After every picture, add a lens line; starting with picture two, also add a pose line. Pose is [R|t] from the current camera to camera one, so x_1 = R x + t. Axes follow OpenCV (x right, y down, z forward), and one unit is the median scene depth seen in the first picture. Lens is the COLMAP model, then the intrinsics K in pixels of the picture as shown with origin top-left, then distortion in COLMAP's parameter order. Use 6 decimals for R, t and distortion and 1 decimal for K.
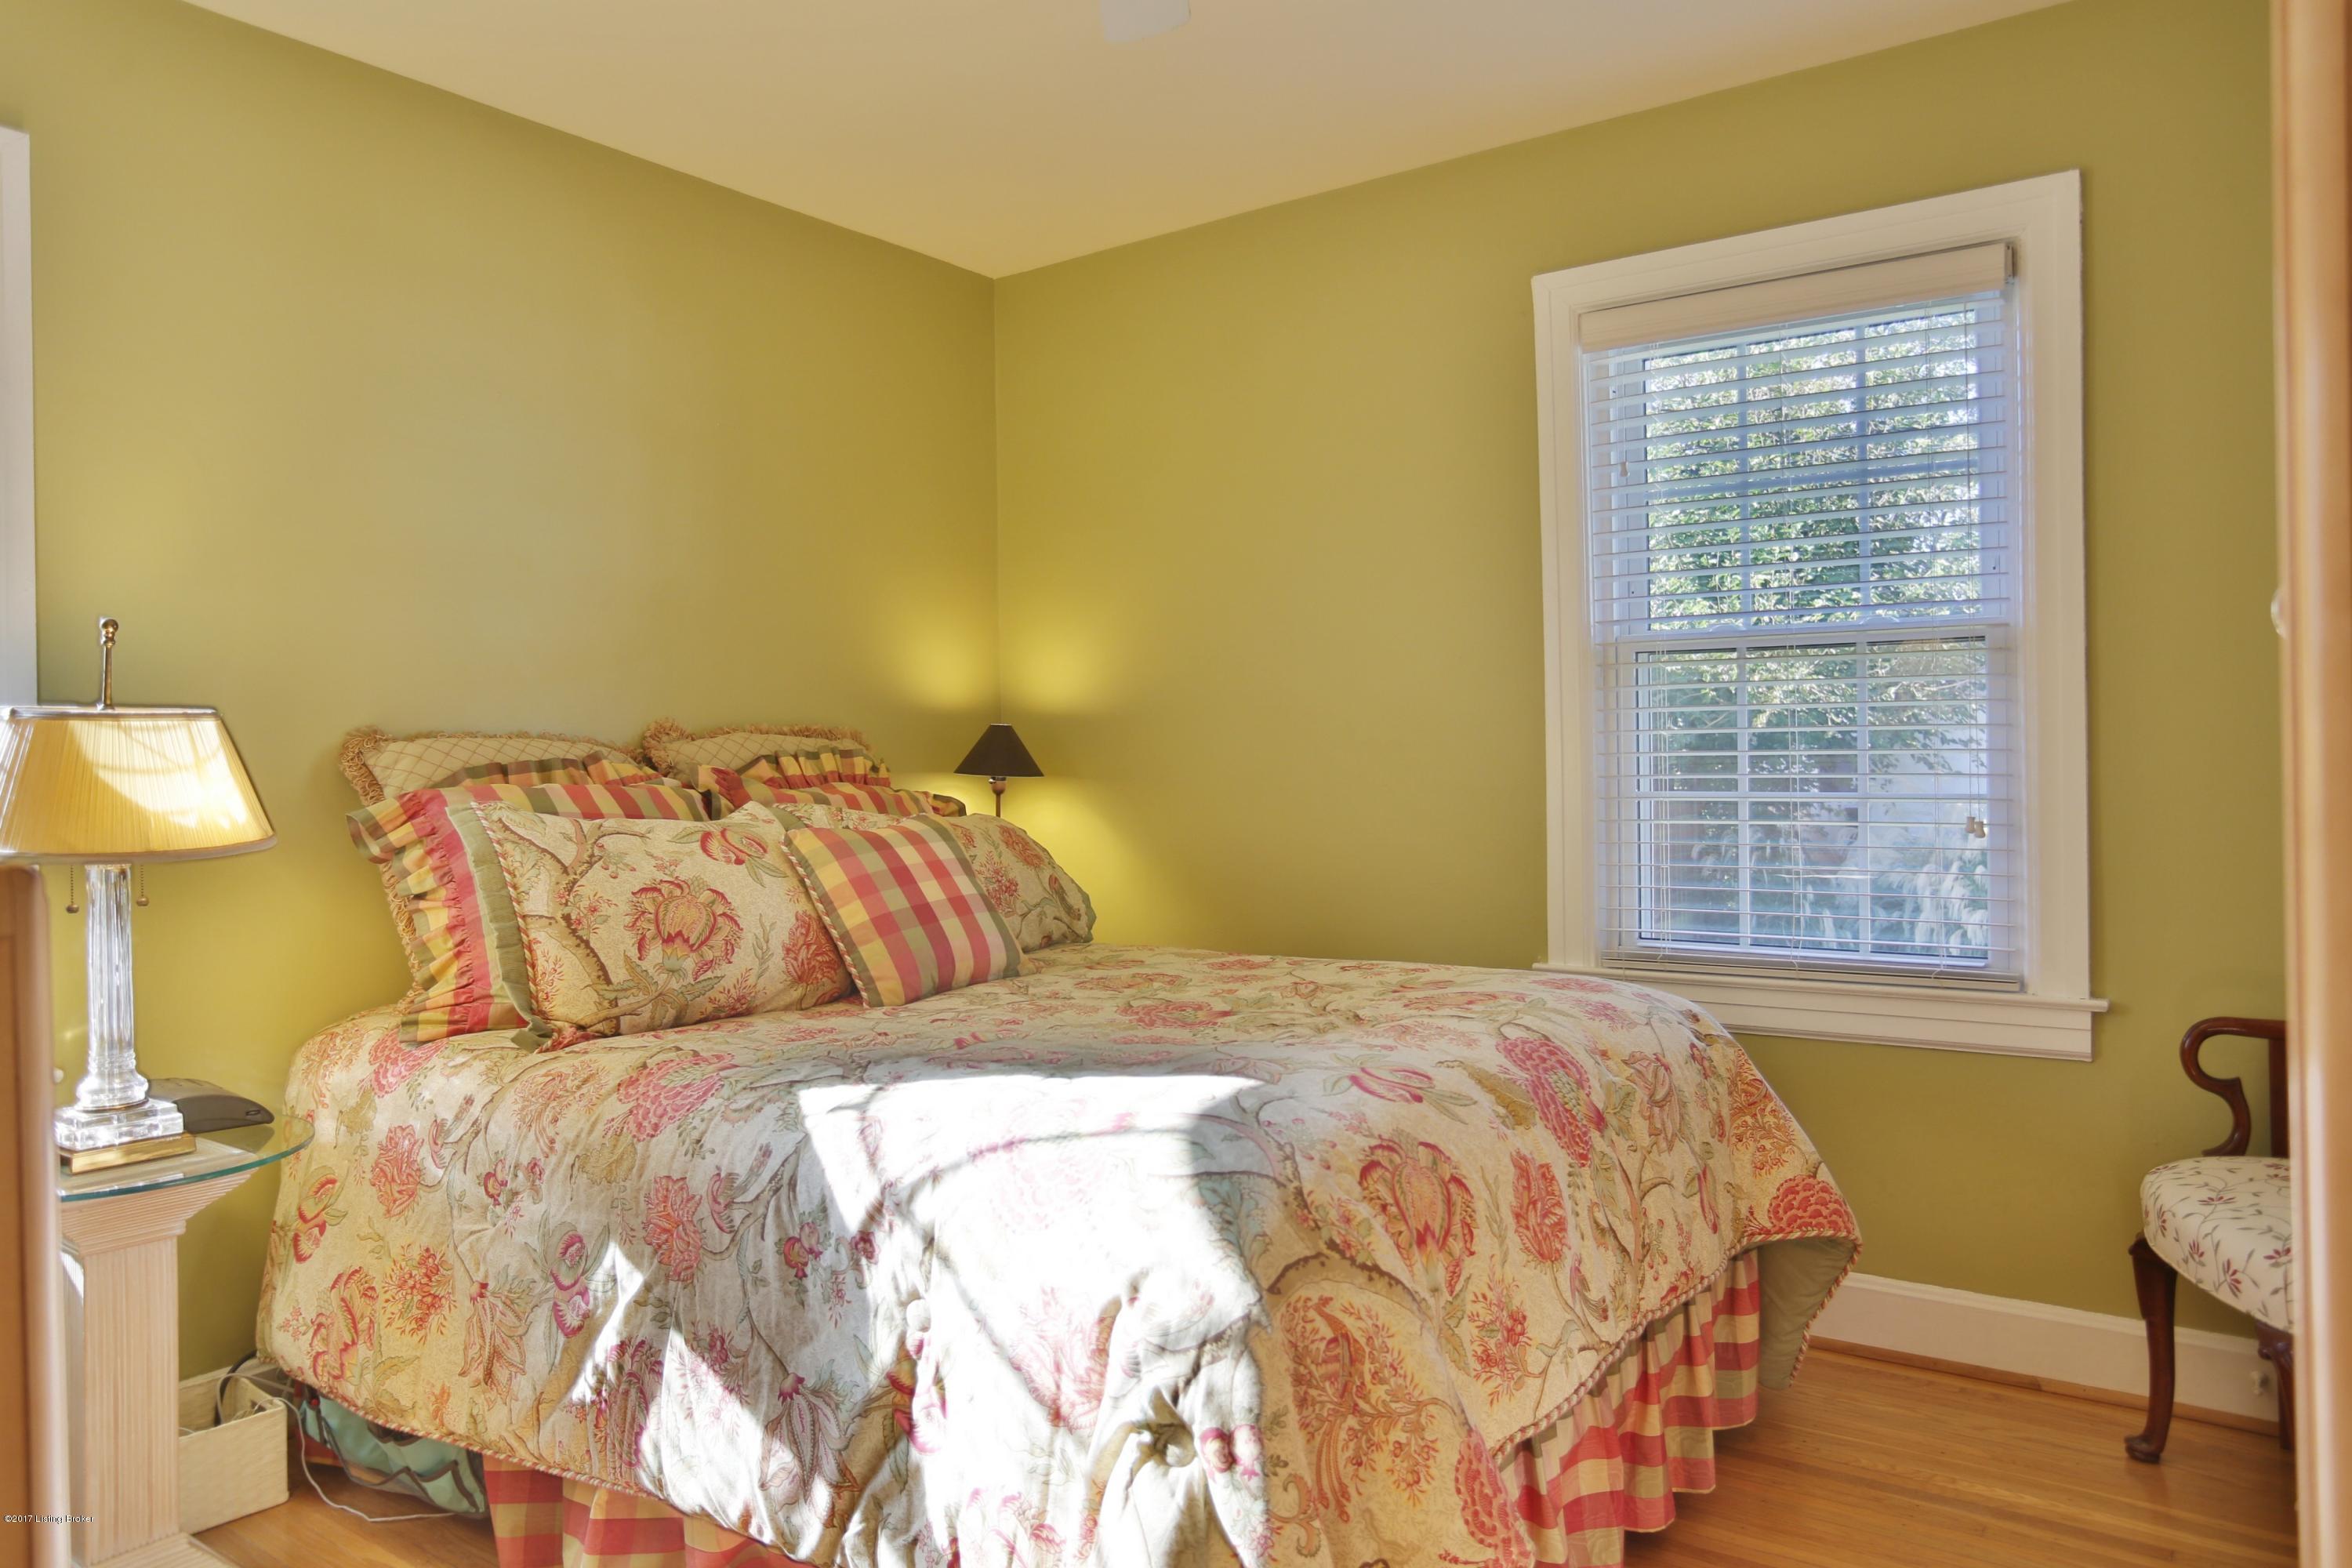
lens RADIAL K [[1561.0, 0, 1176.0], [0, 1561.0, 784.0], [0, 0, 1]] dist [-0.005000, -0.001503]
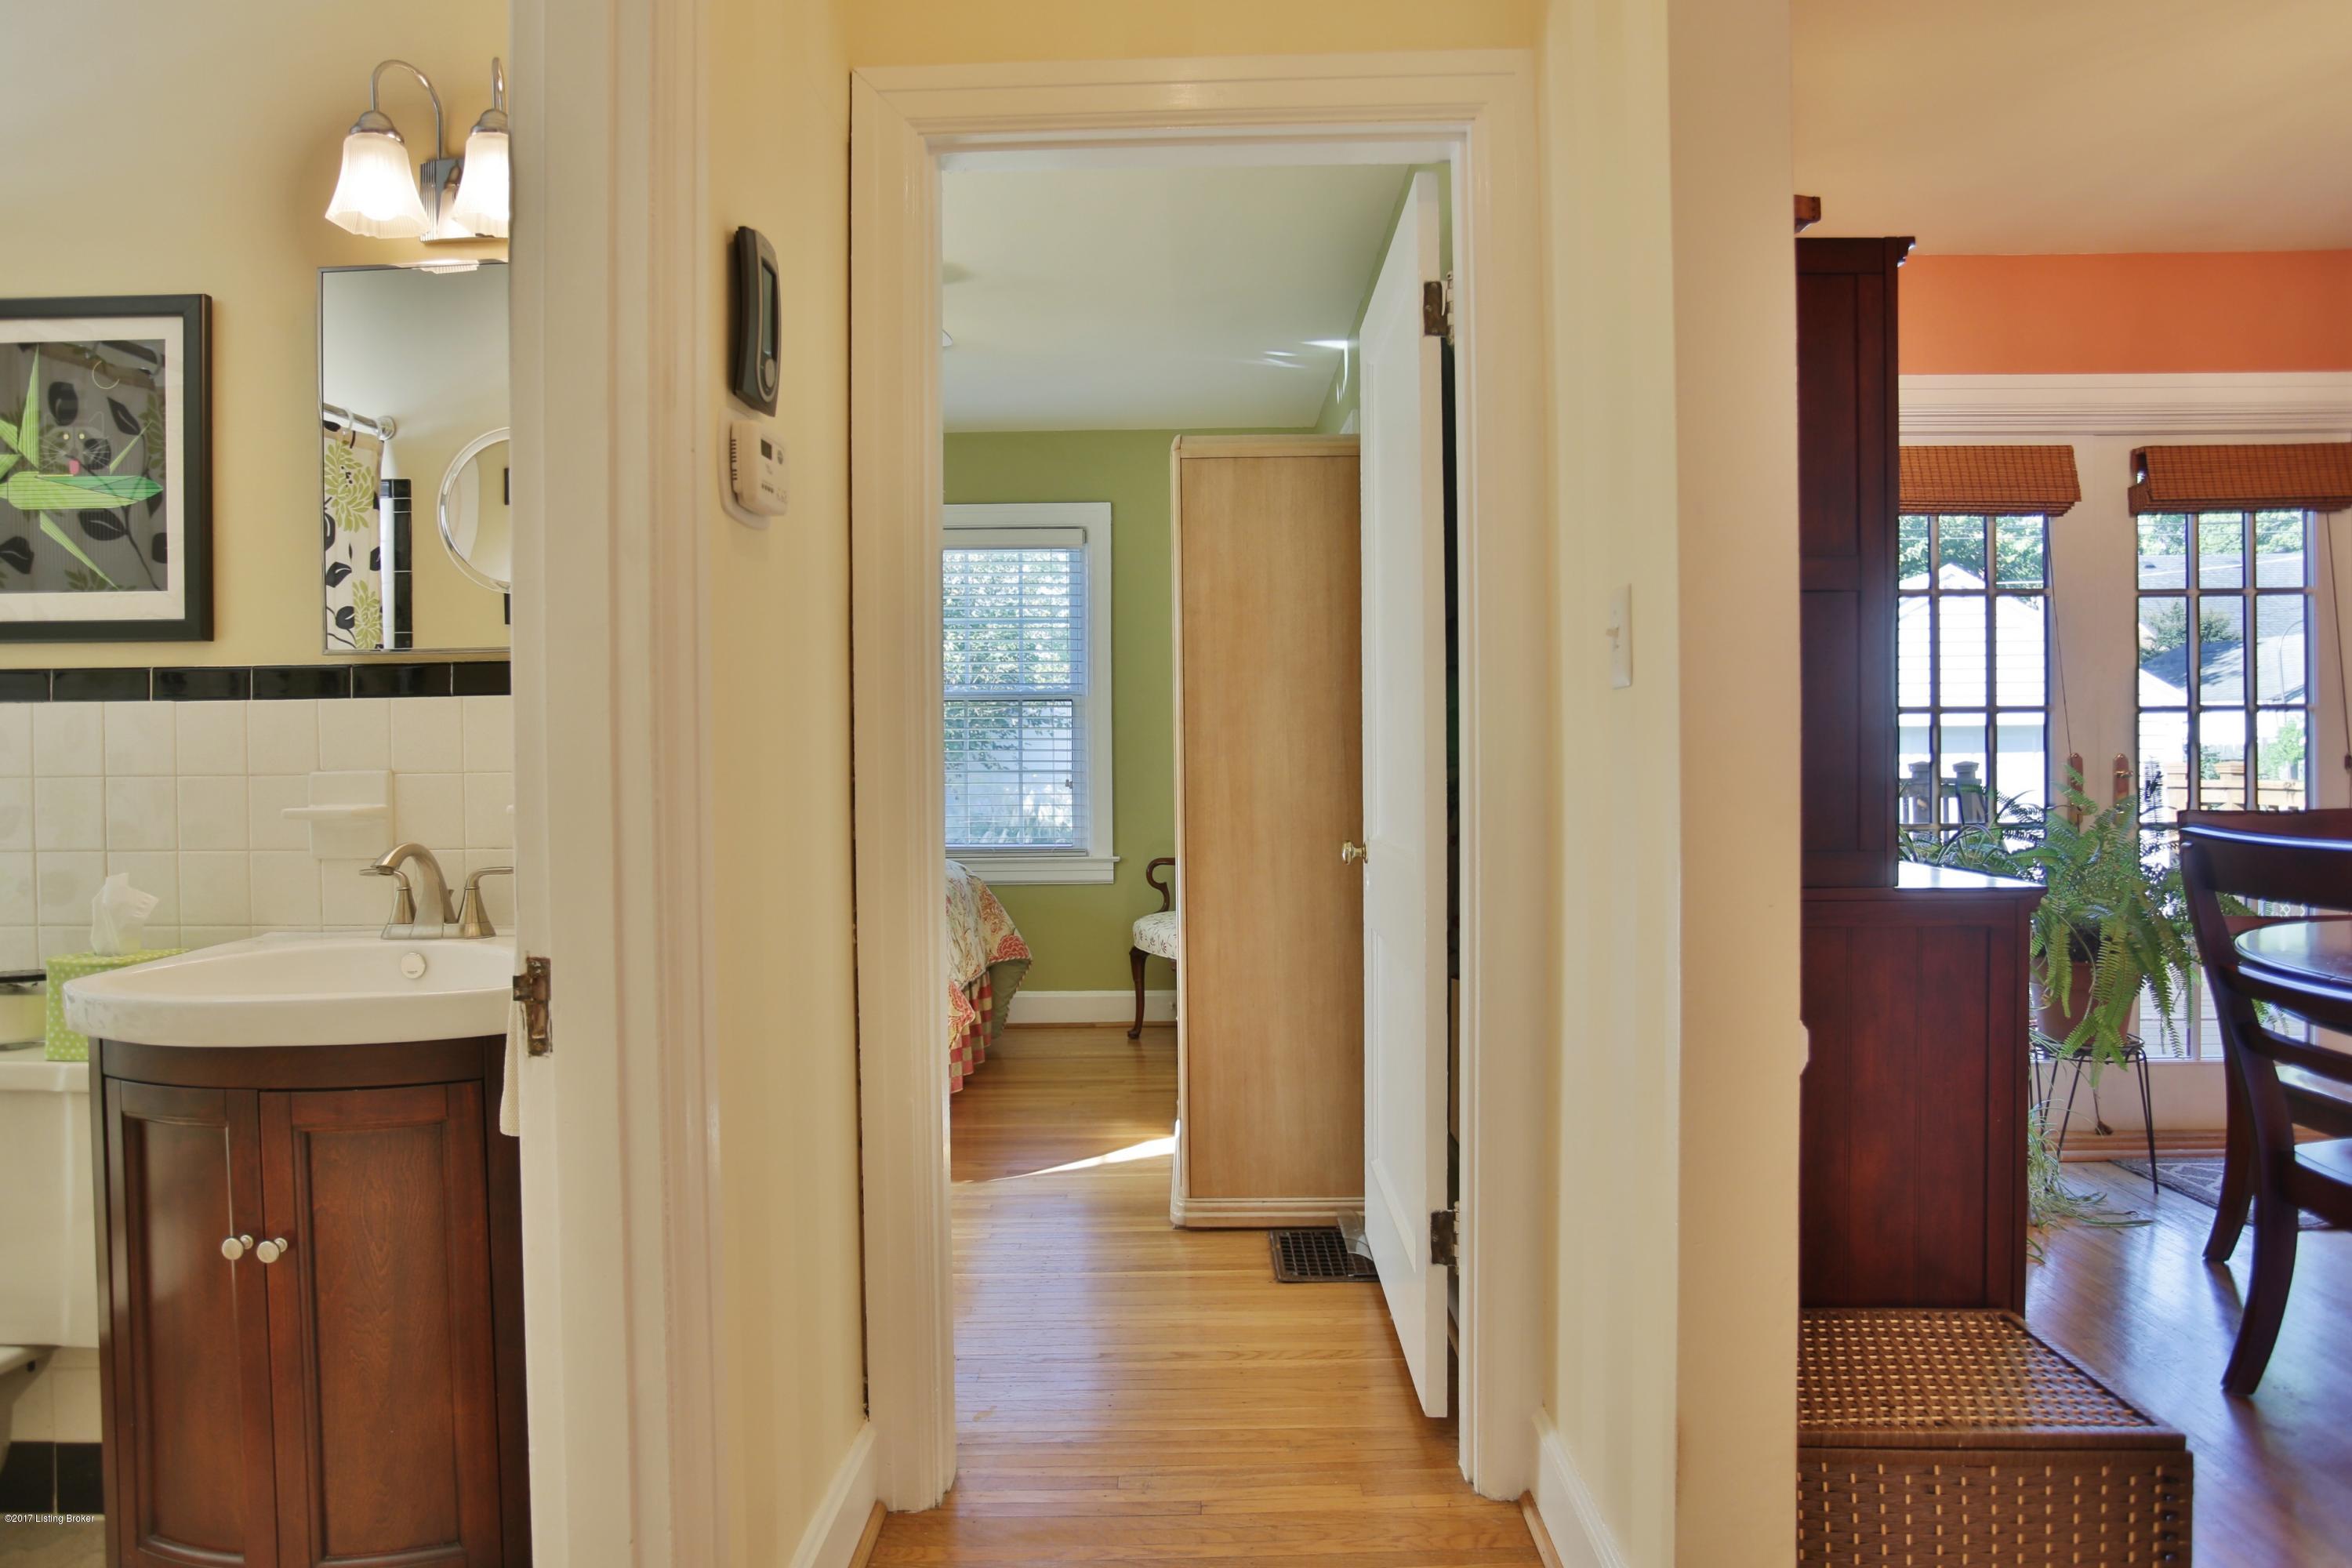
lens RADIAL K [[1561.0, 0, 1176.0], [0, 1561.0, 784.0], [0, 0, 1]] dist [-0.005000, -0.001503]
pose [[0.819924, -0.003398, 0.572463, -0.695237], [-0.004064, 0.999923, 0.011756, 0.000931], [-0.572458, -0.011966, 0.819847, -1.000996]]
